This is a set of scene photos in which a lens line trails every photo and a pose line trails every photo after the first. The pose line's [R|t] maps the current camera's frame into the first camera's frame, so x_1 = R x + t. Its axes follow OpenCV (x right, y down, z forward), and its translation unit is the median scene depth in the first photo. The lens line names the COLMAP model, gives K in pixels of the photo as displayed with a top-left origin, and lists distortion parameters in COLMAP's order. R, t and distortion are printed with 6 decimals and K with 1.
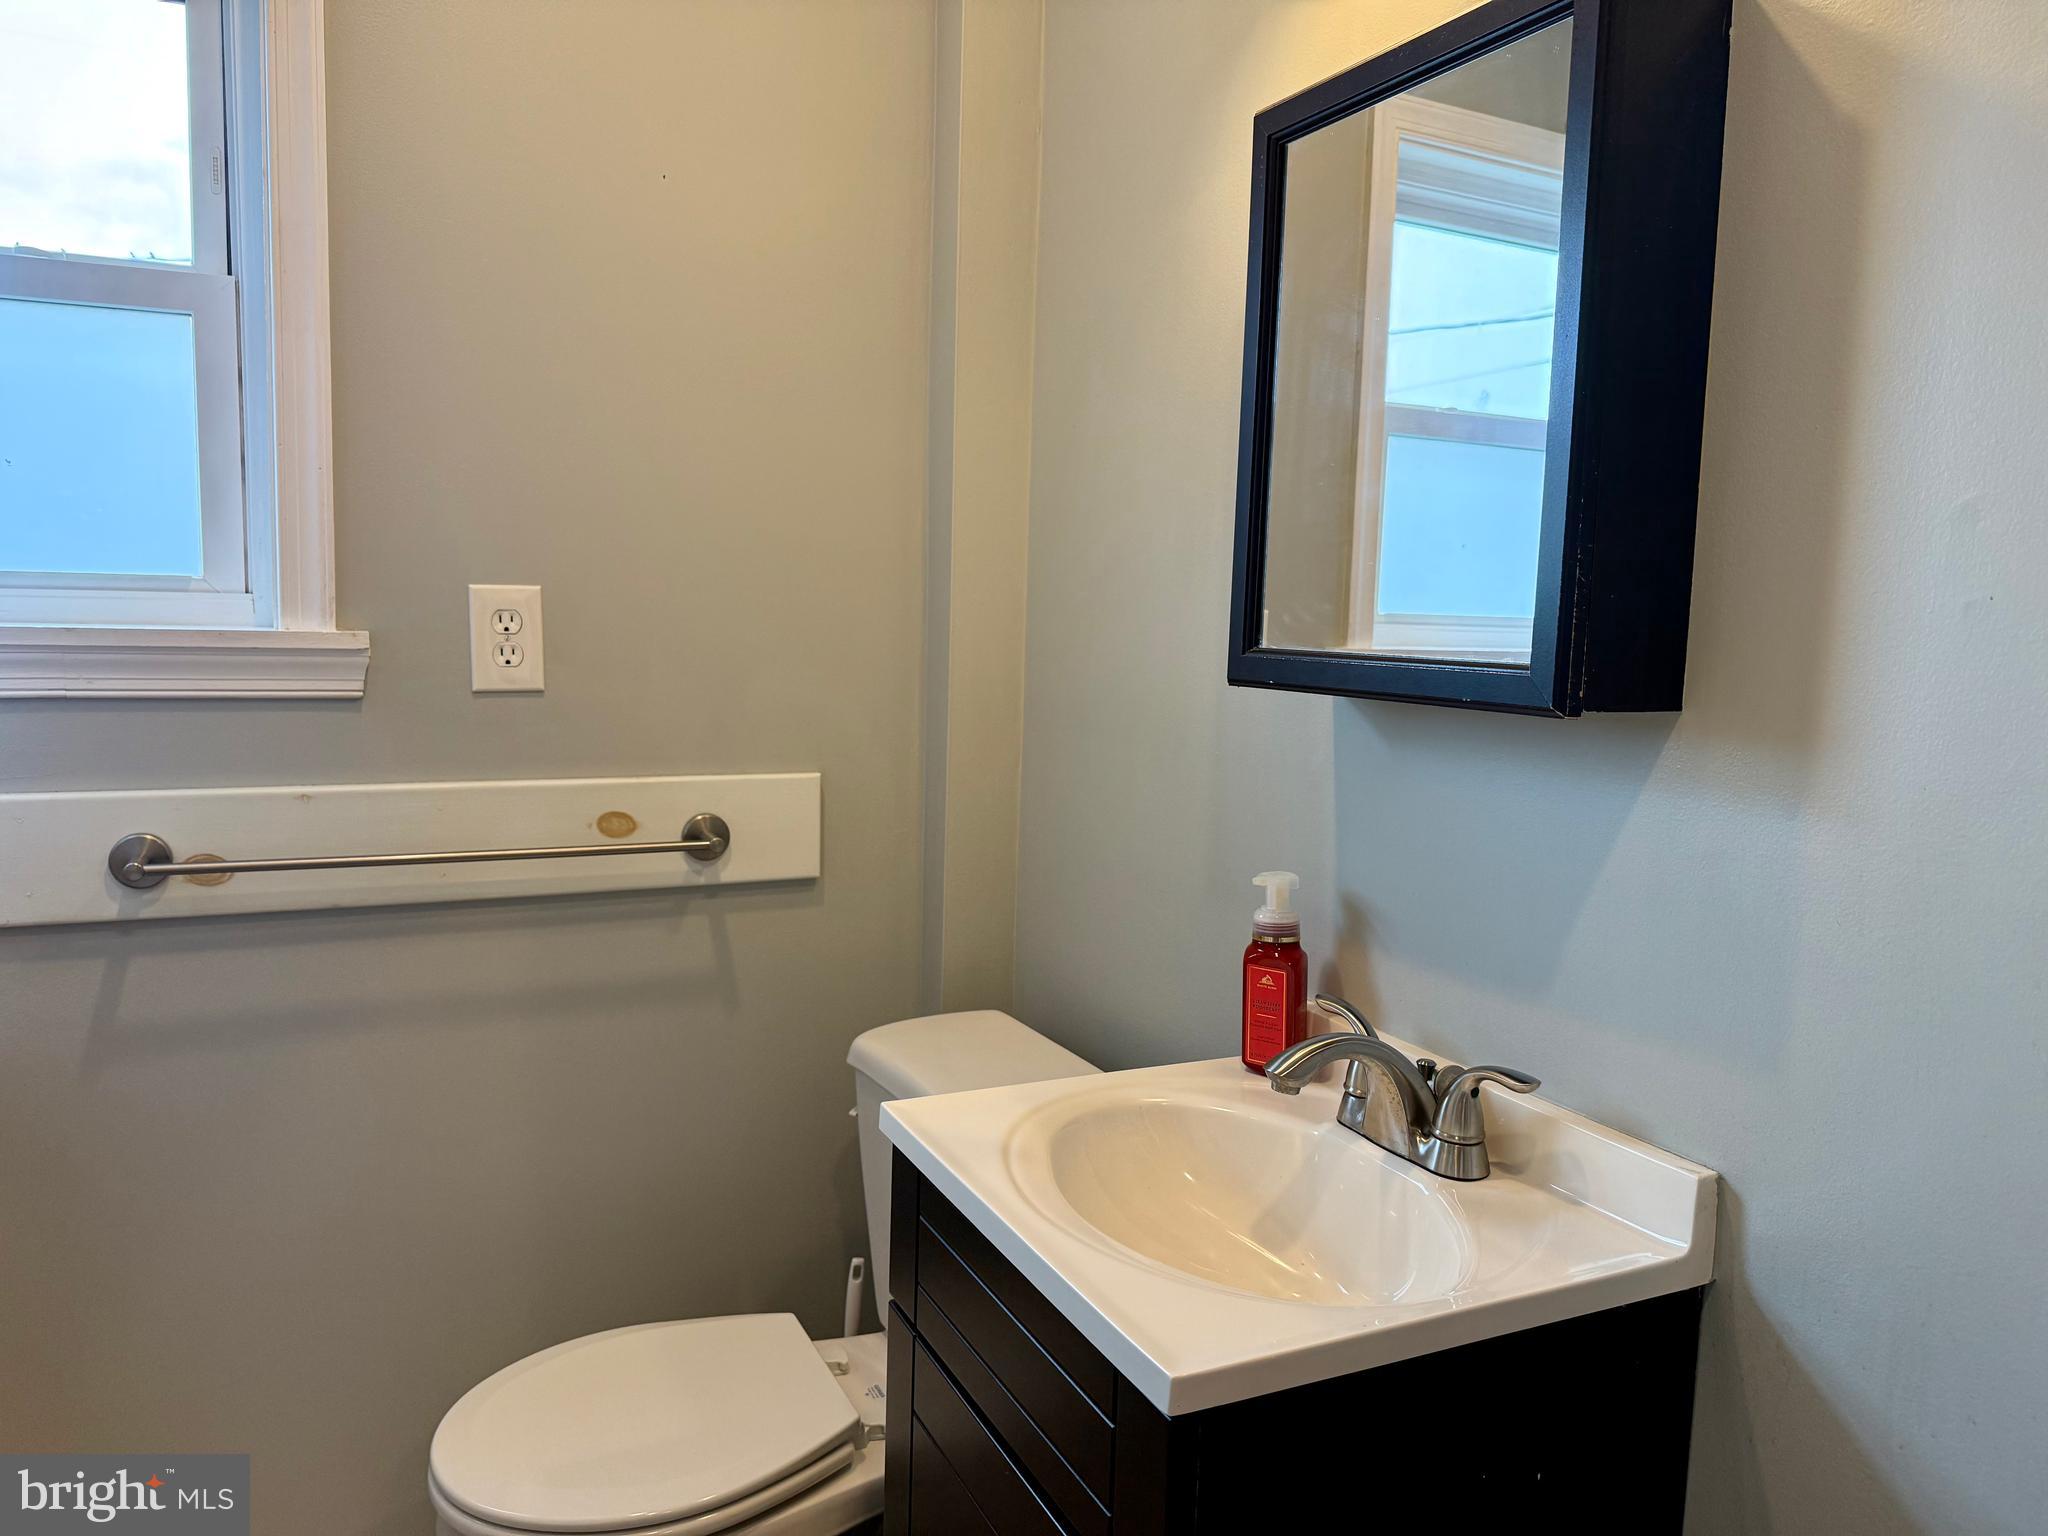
lens RADIAL K [[1460.9, 0, 998.9], [0, 1460.9, 762.9], [0, 0, 1]] dist [0.067214, -0.076555]
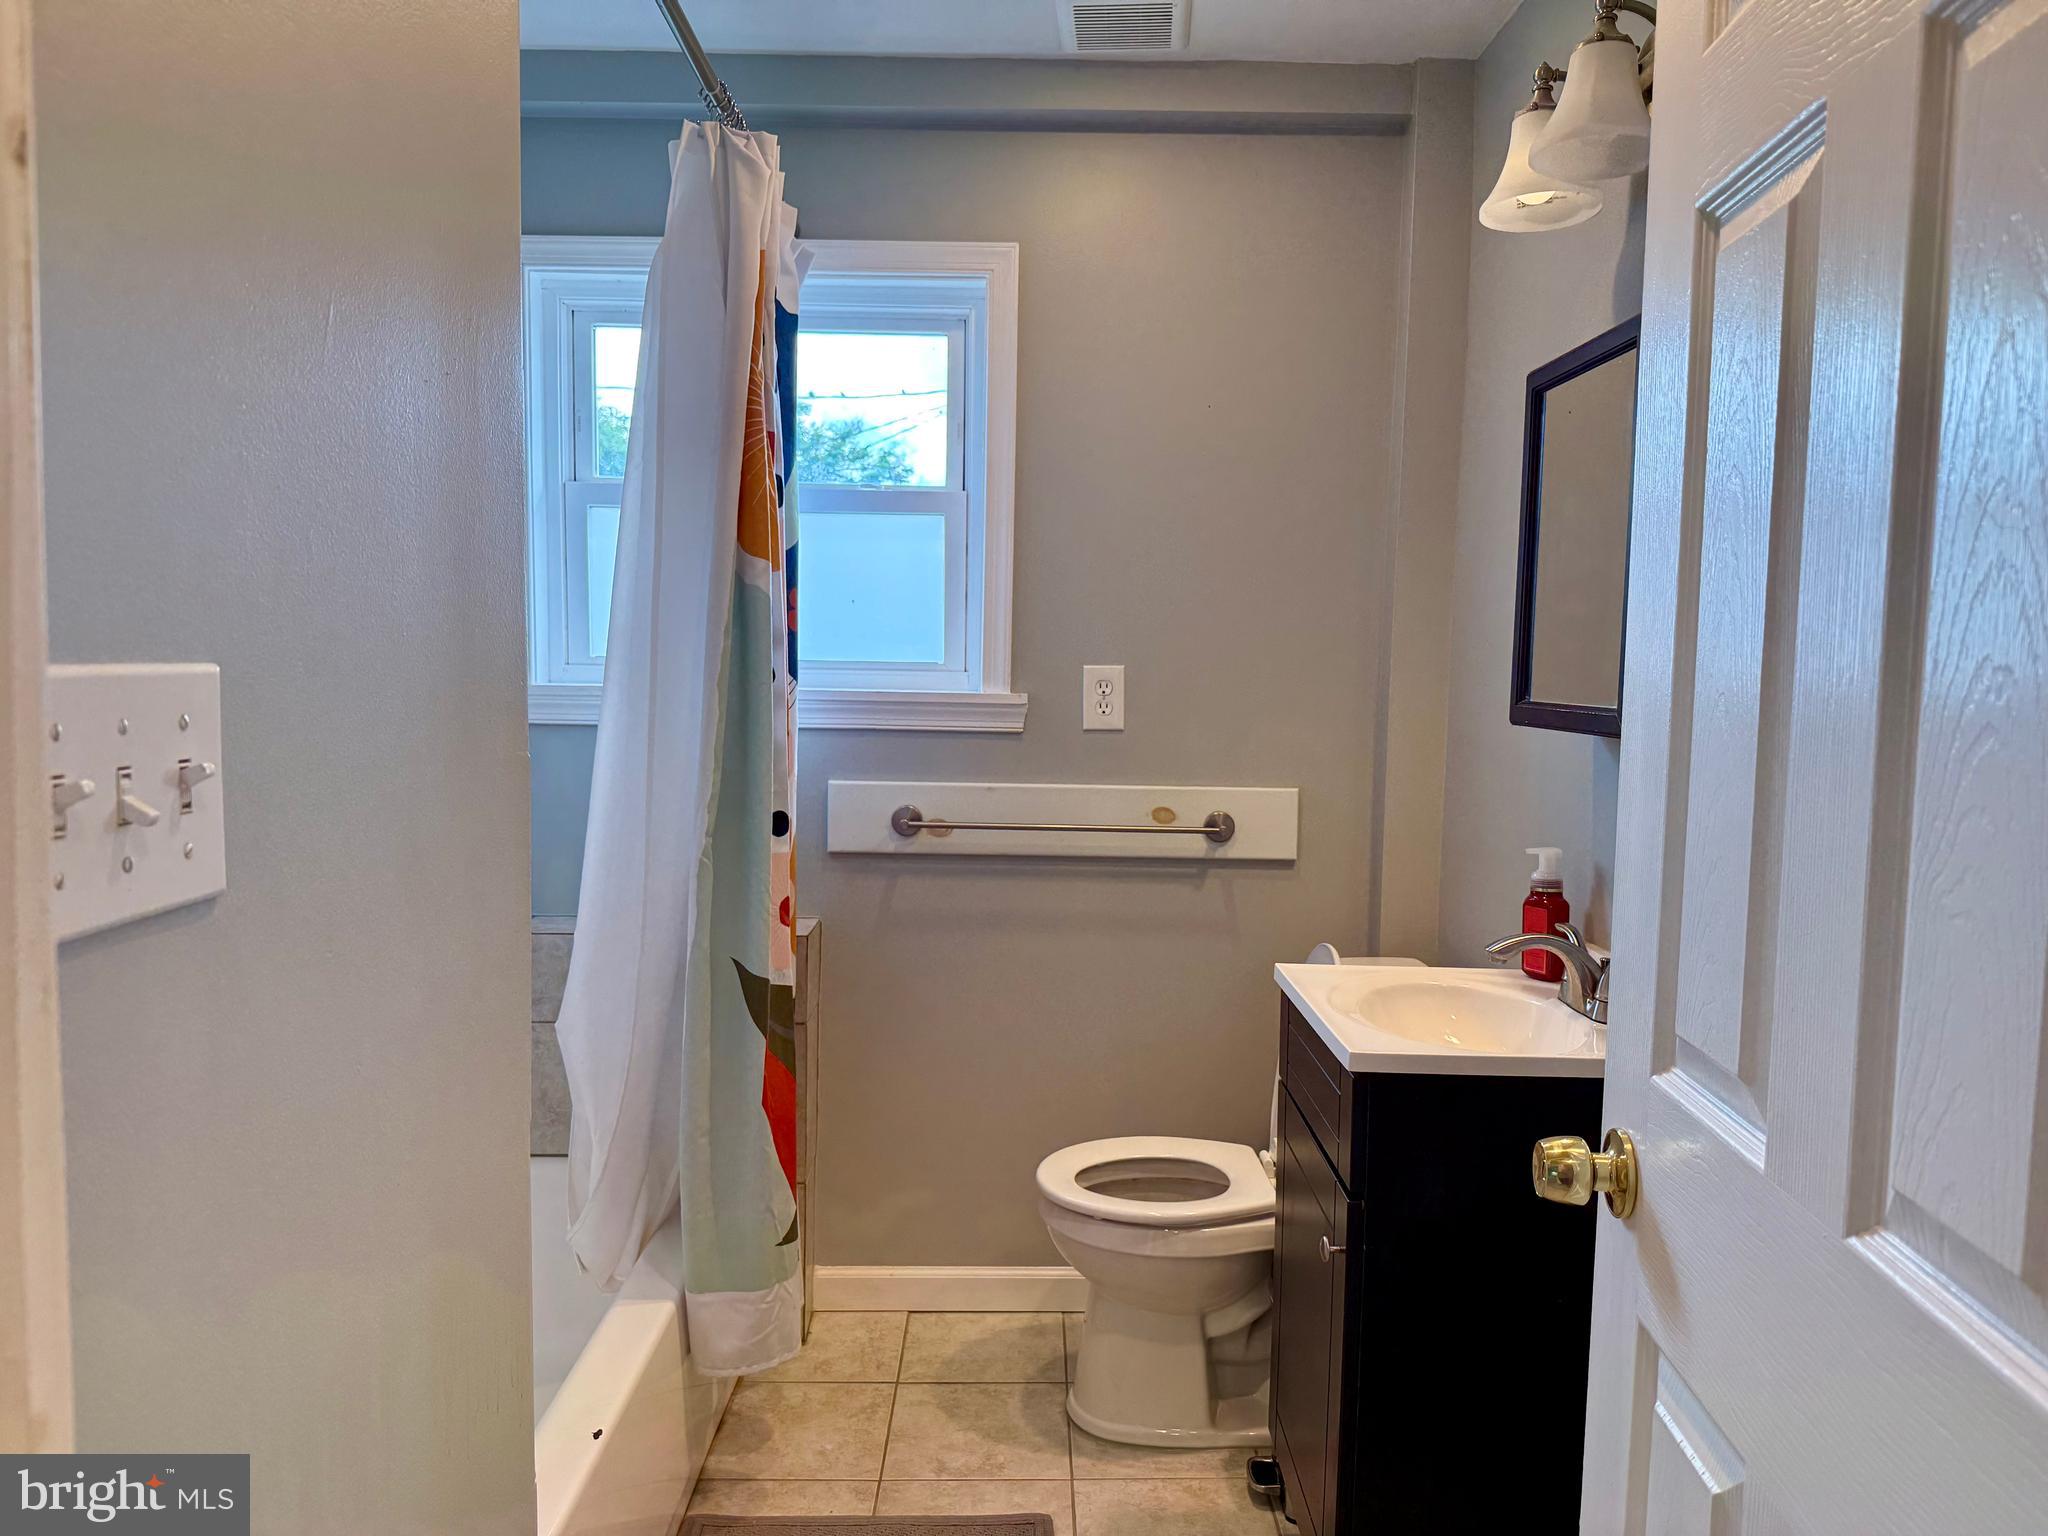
lens RADIAL K [[1460.9, 0, 1009.3], [0, 1460.9, 787.8], [0, 0, 1]] dist [0.067214, -0.076555]
pose [[0.904196, 0.029725, -0.426082, 0.285184], [-0.045244, 0.998628, -0.026346, 0.067178], [0.424714, 0.043100, 0.904301, -0.548288]]
